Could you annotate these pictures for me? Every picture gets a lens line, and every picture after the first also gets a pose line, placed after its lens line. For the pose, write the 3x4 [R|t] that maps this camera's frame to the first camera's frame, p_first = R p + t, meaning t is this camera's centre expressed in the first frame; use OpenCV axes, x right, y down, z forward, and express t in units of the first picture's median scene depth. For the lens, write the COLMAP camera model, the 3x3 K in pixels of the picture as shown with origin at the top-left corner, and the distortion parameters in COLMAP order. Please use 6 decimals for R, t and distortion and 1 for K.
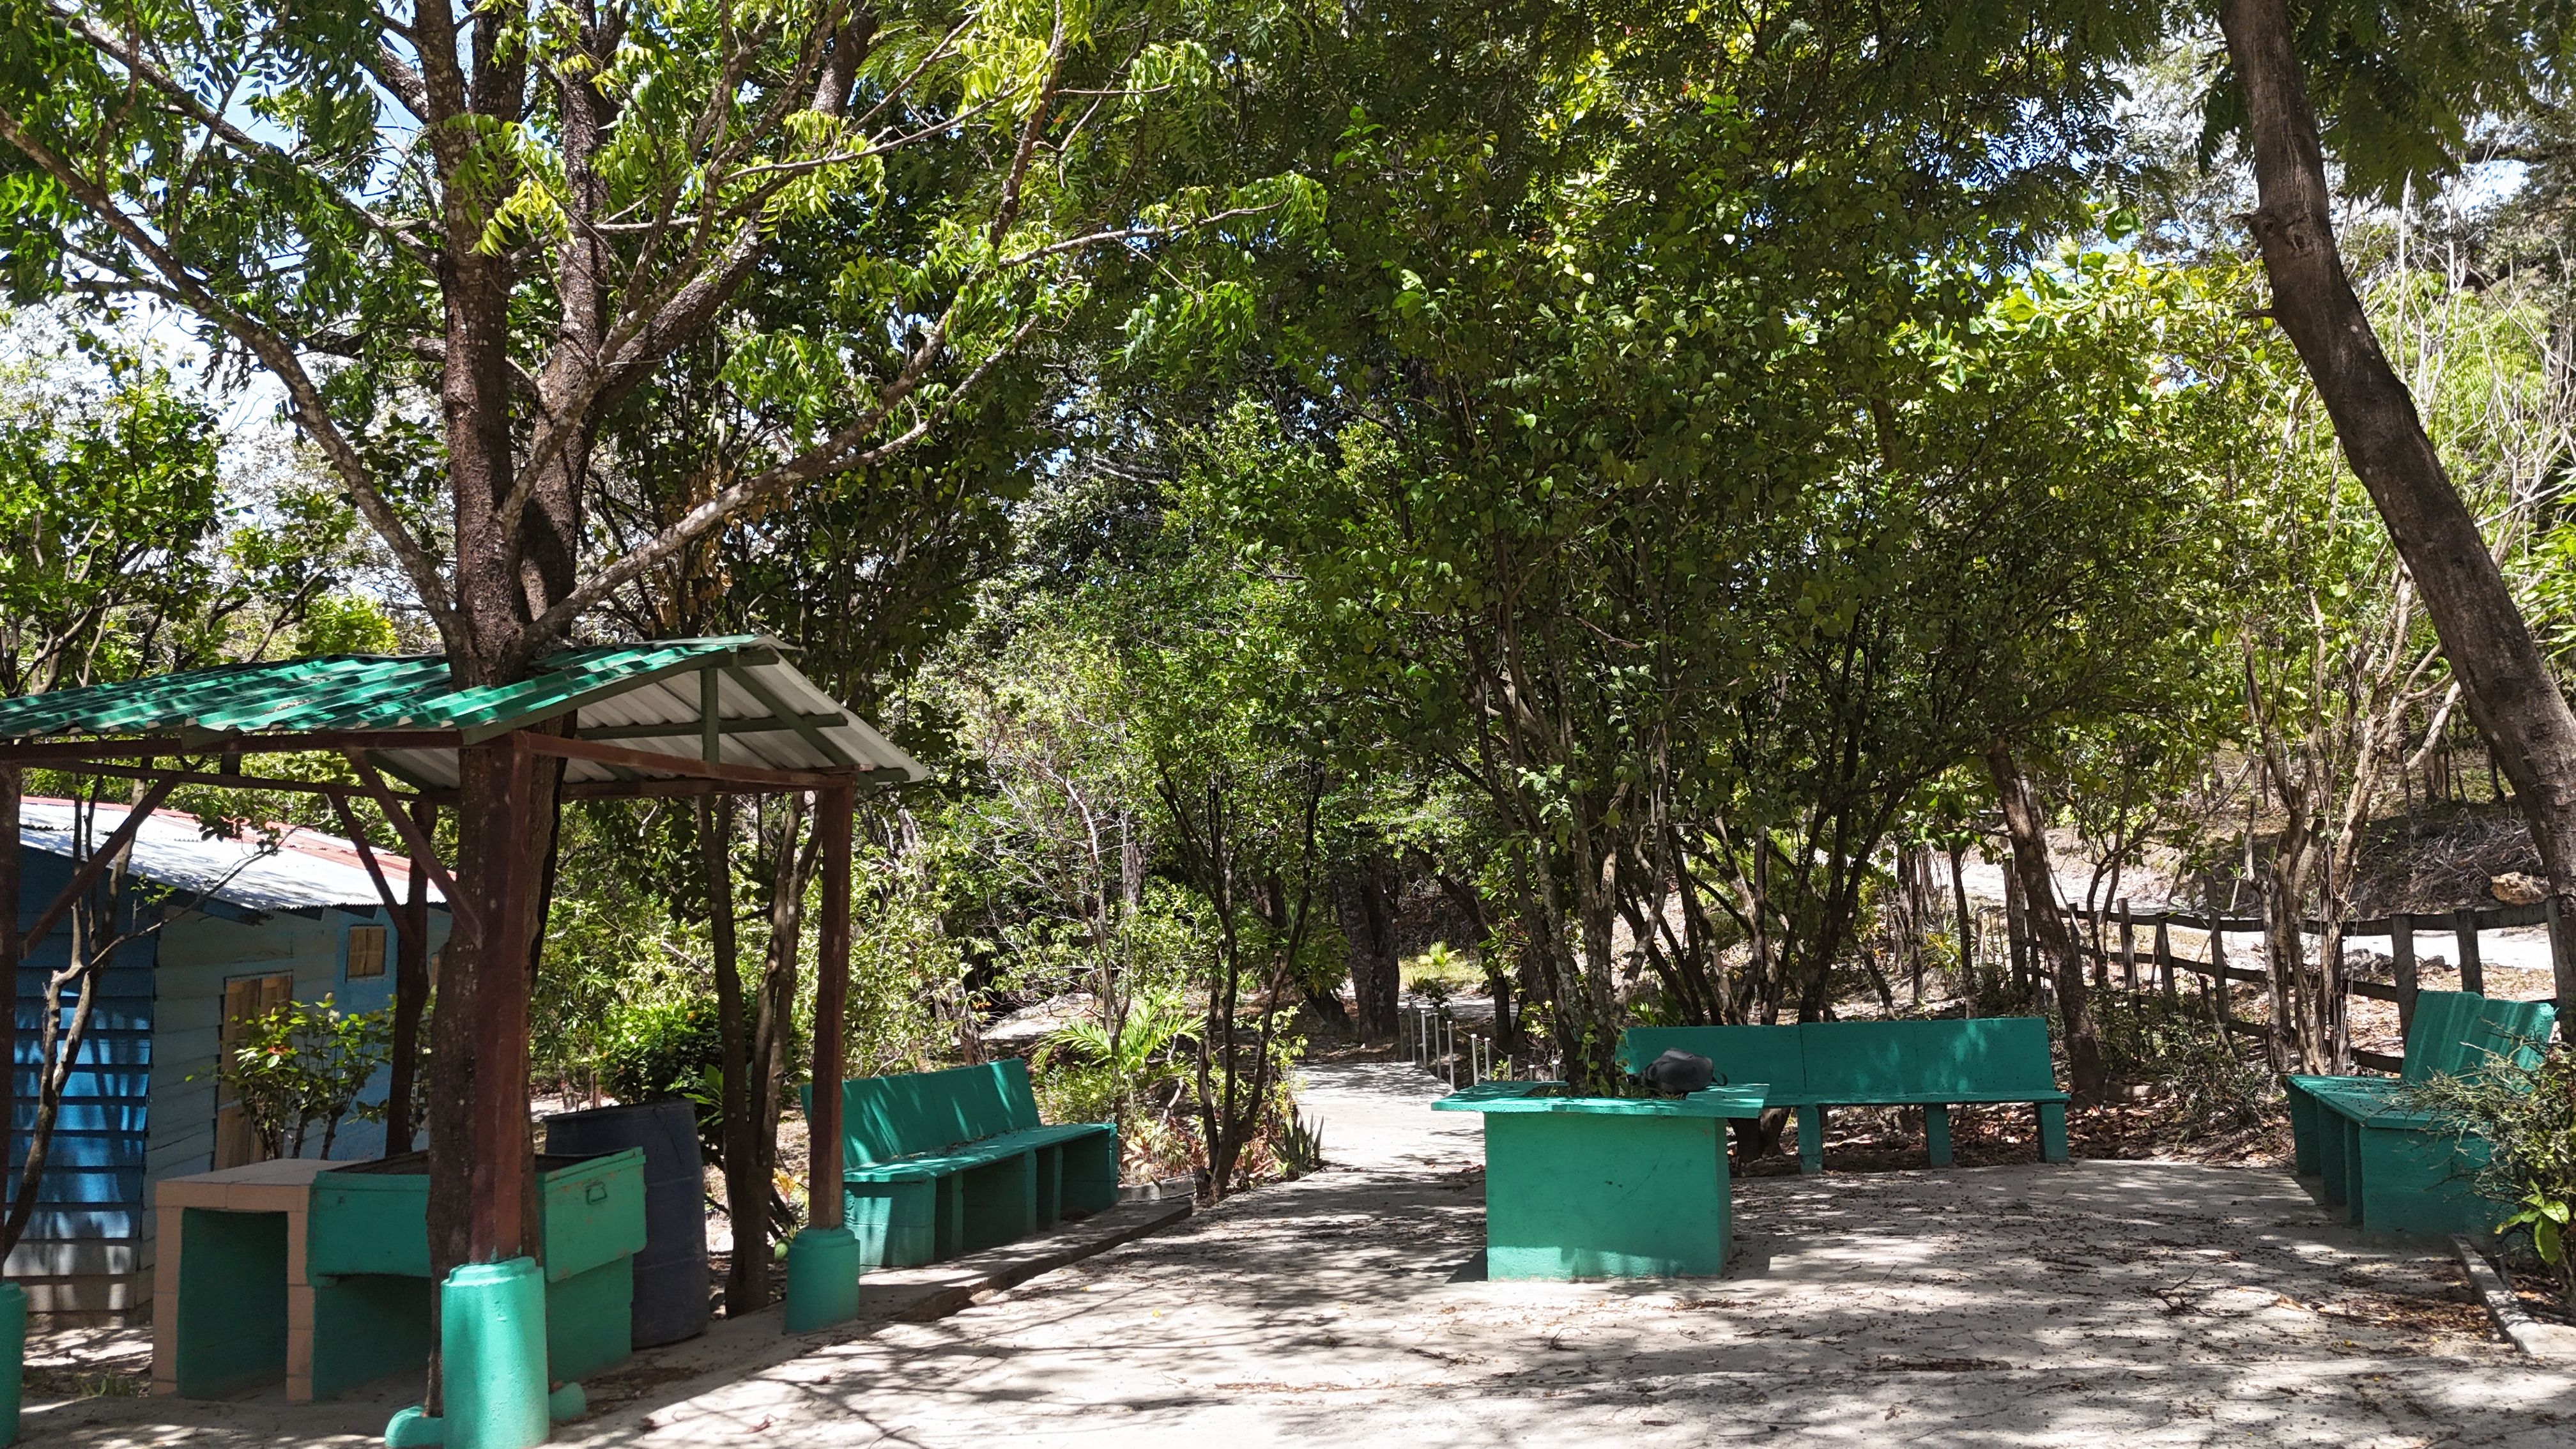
lens RADIAL K [[1884.1, 0, 1288.0], [0, 1884.1, 724.5], [0, 0, 1]] dist [0.077721, 0.001211]
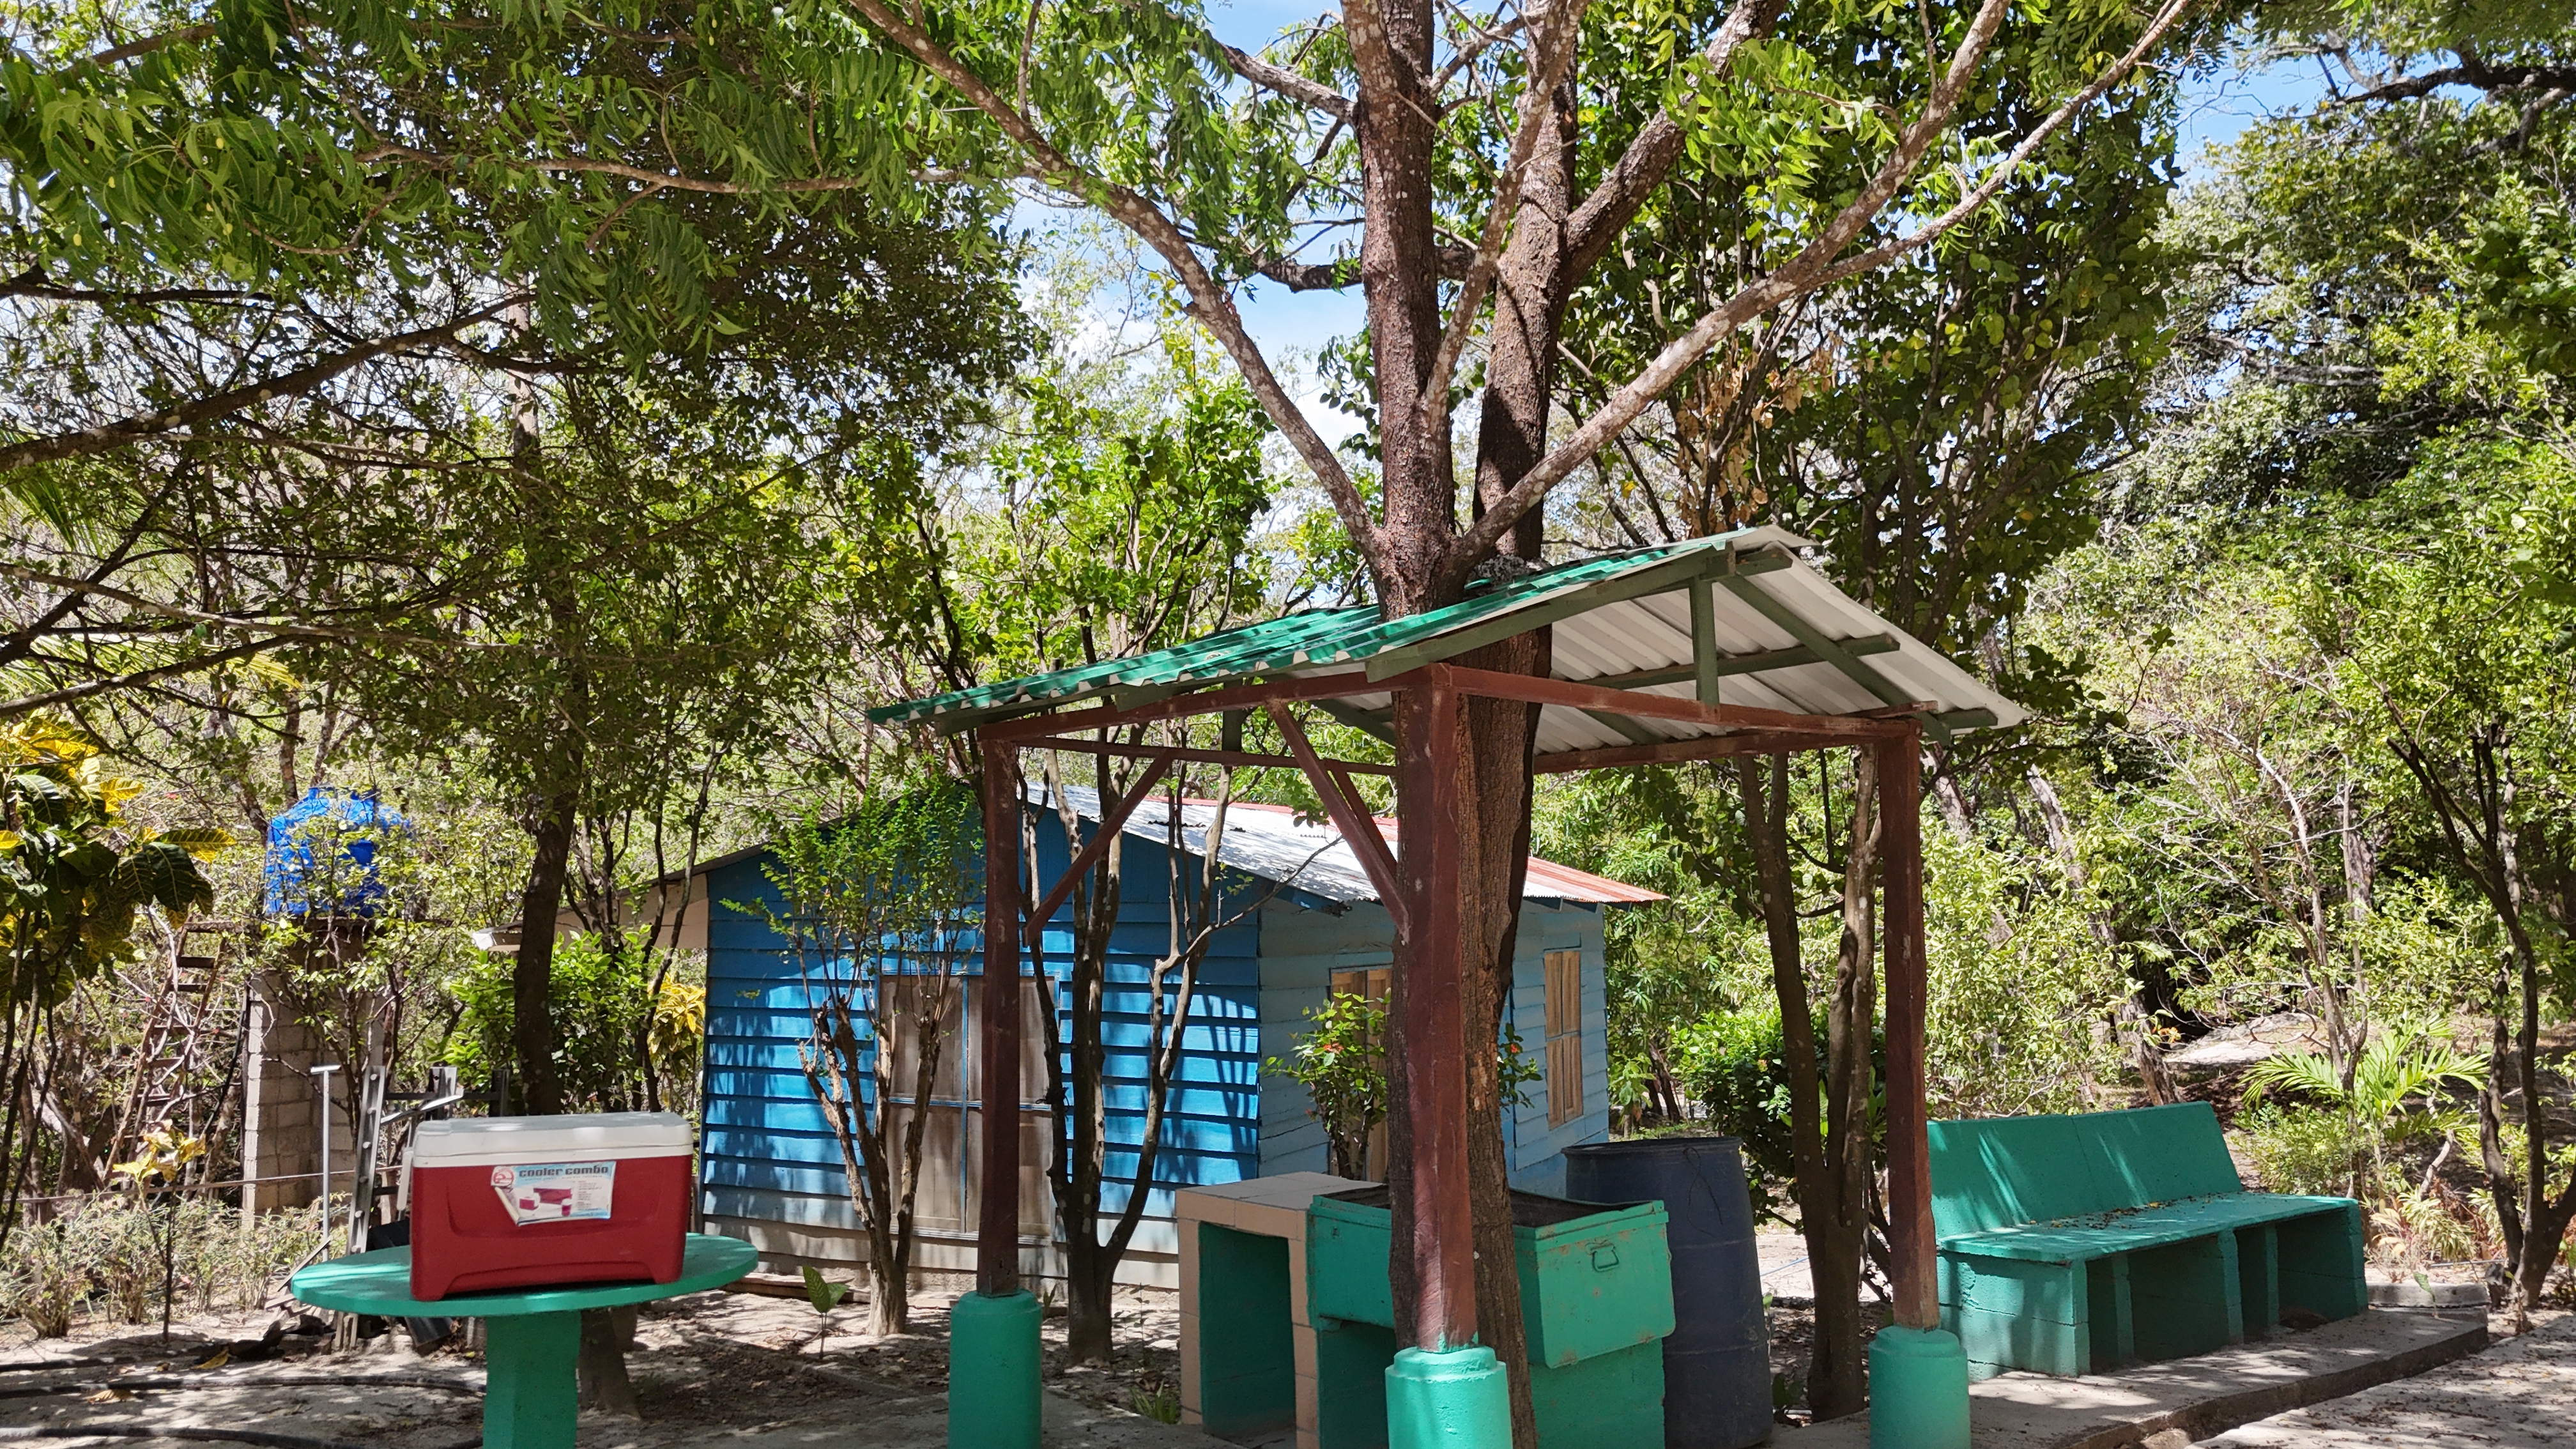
lens RADIAL K [[1881.0, 0, 1288.0], [0, 1881.0, 724.5], [0, 0, 1]] dist [0.035093, -0.000760]
pose [[0.829289, -0.053890, -0.556216, -0.017692], [0.052342, 0.998454, -0.018699, 0.023282], [0.556364, -0.013606, 0.830827, 0.195479]]
